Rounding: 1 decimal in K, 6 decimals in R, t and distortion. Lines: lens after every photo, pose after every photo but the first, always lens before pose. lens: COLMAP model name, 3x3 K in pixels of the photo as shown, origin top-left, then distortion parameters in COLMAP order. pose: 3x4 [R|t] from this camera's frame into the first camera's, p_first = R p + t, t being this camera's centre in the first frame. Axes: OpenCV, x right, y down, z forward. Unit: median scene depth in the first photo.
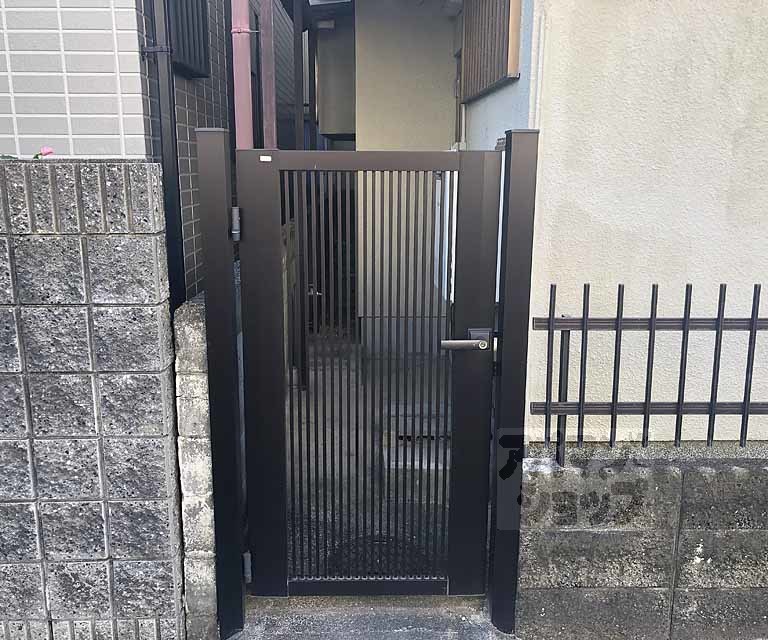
lens RADIAL K [[712.3, 0, 382.6], [0, 712.3, 294.3], [0, 0, 1]] dist [0.038618, -0.008539]
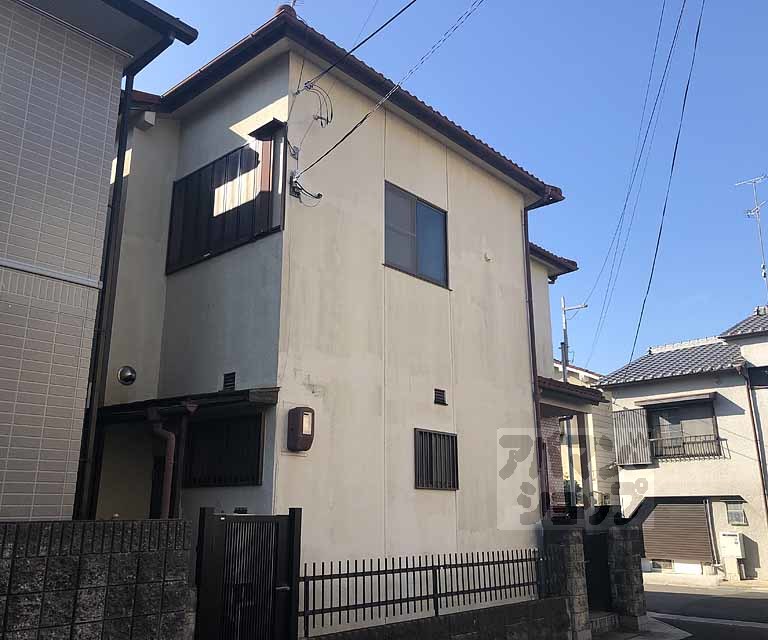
lens RADIAL K [[712.3, 0, 382.6], [0, 712.3, 294.3], [0, 0, 1]] dist [0.038618, -0.008539]
pose [[0.691490, 0.211275, 0.690800, -1.739106], [0.134444, 0.901929, -0.410424, 0.230672], [-0.709766, 0.376678, 0.595270, -1.309420]]
